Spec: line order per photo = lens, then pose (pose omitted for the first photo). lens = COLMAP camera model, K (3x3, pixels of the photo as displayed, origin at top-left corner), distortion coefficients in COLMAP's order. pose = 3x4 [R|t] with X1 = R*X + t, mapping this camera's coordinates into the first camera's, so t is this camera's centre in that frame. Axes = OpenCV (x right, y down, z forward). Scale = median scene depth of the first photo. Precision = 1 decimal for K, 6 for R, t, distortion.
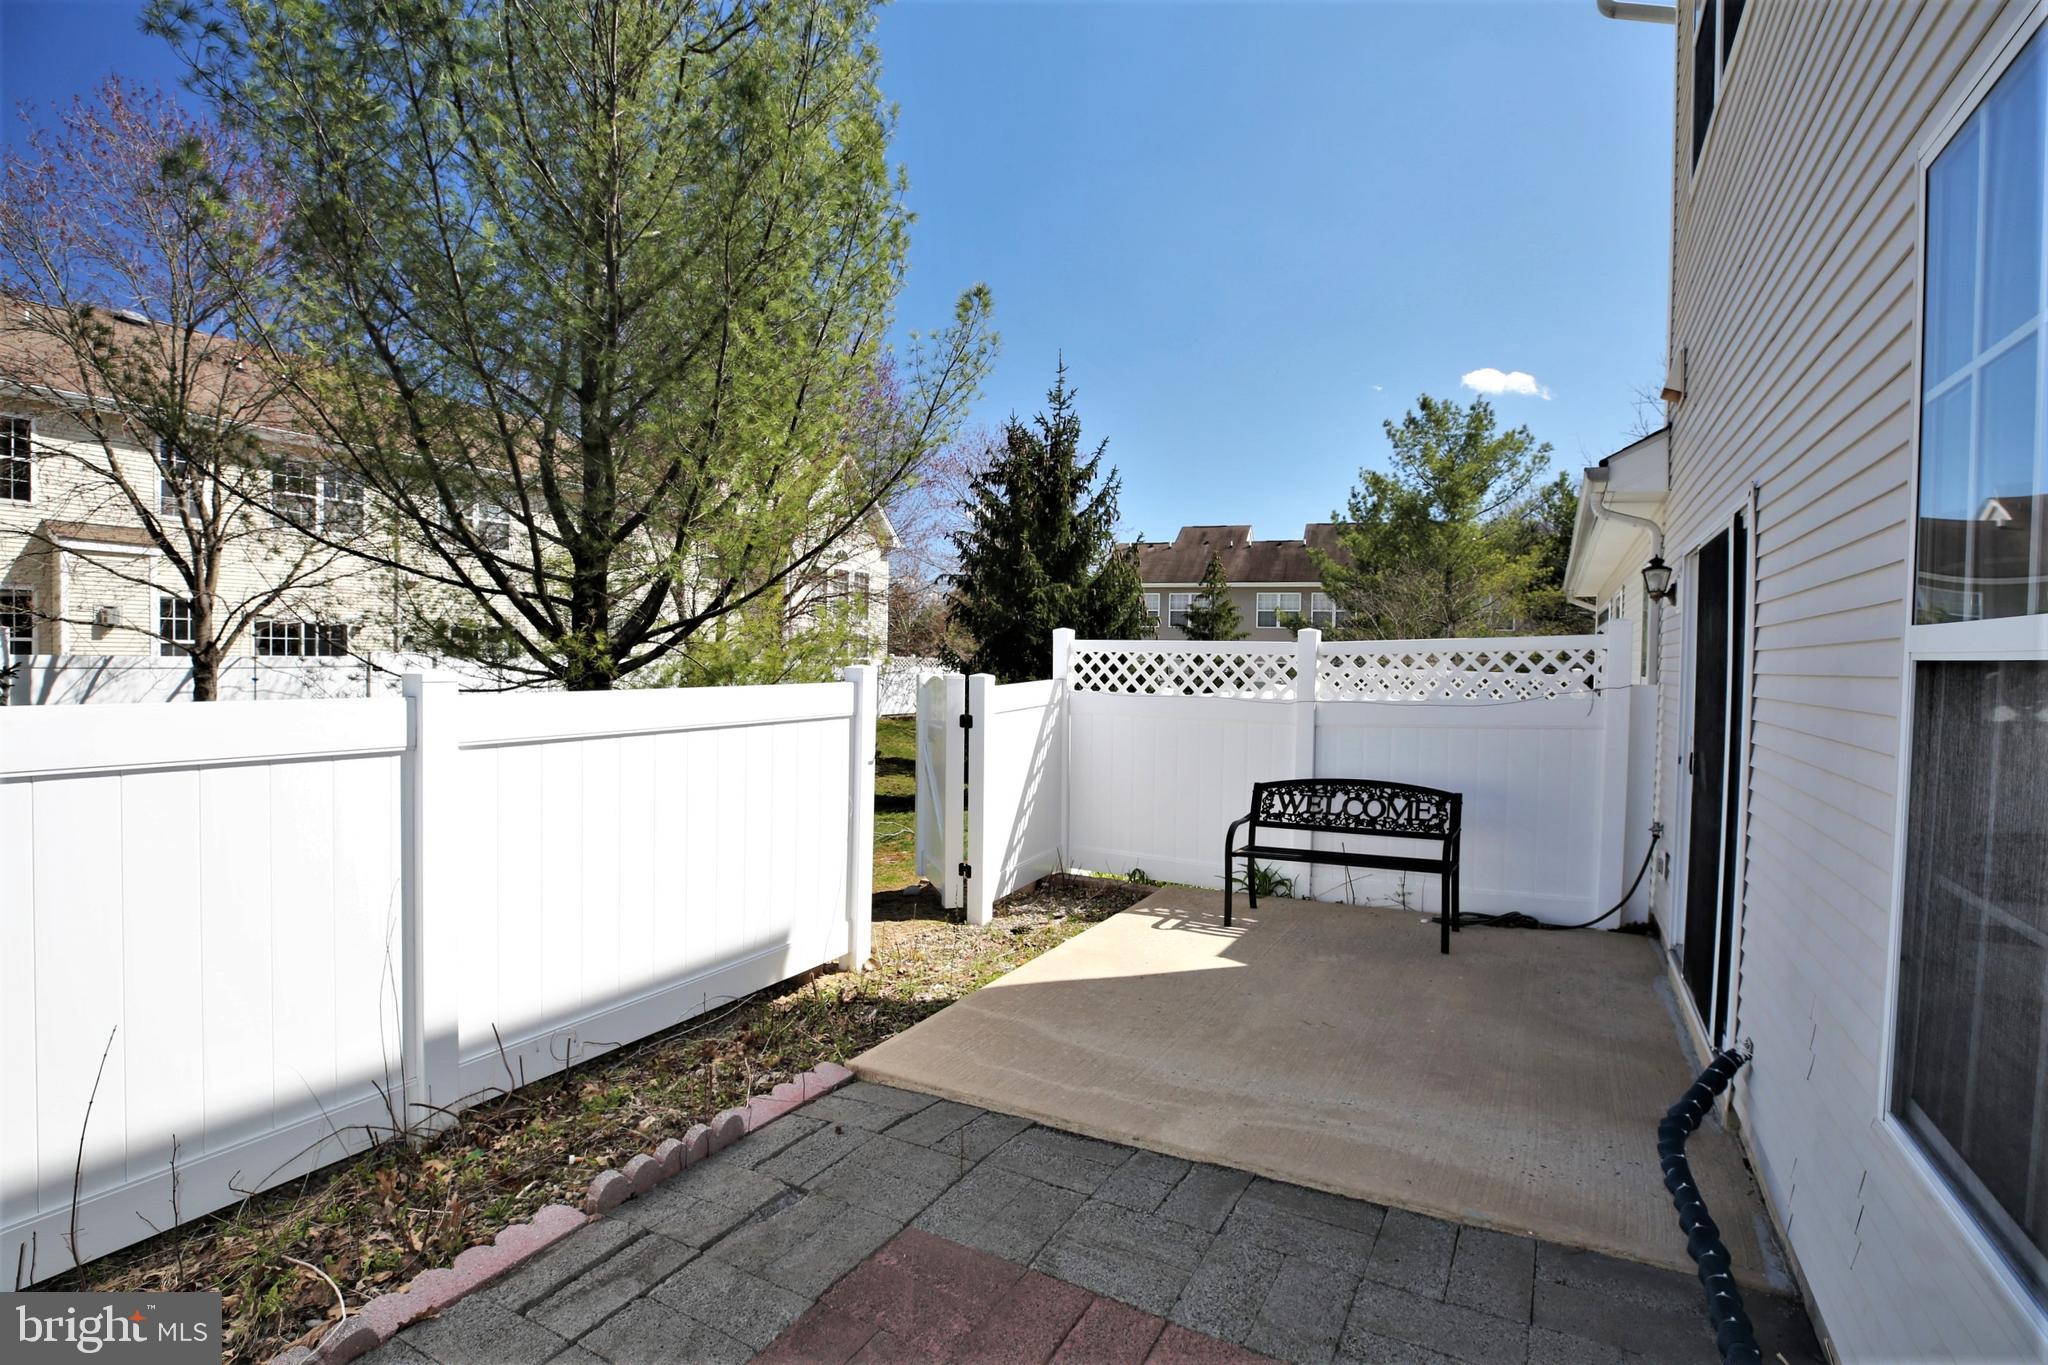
lens RADIAL K [[978.7, 0, 1009.3], [0, 978.7, 687.9], [0, 0, 1]] dist [0.000921, 0.000232]
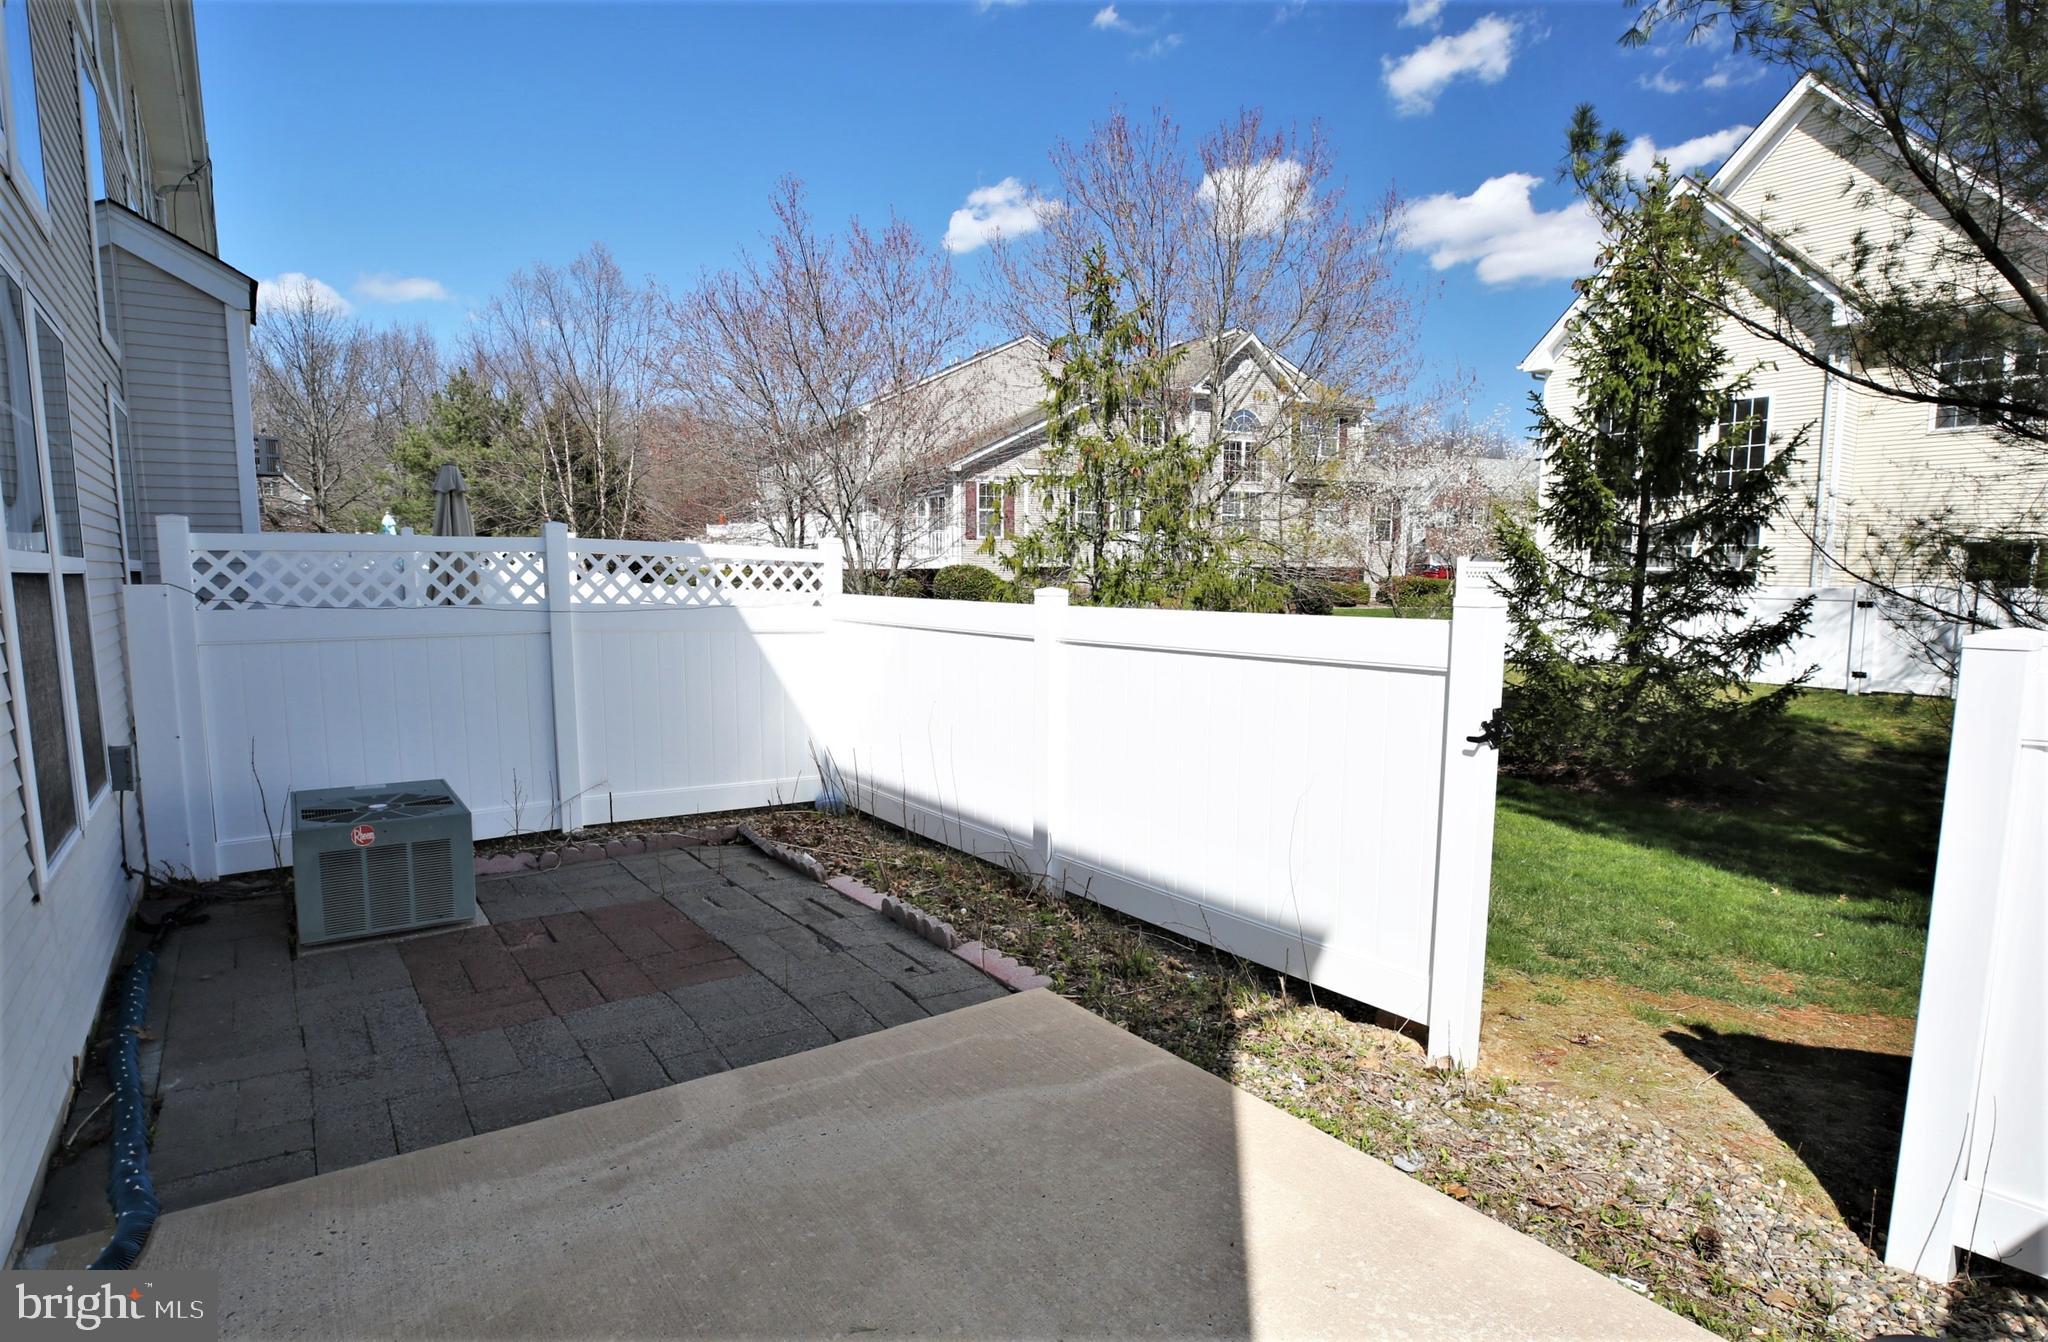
lens RADIAL K [[1059.4, 0, 1007.1], [0, 1059.4, 673.4], [0, 0, 1]] dist [0.002944, 0.000273]
pose [[-0.435838, 0.066895, -0.897536, 0.845383], [-0.023013, 0.996080, 0.085415, -0.029964], [0.899731, 0.057883, -0.432590, 1.496896]]
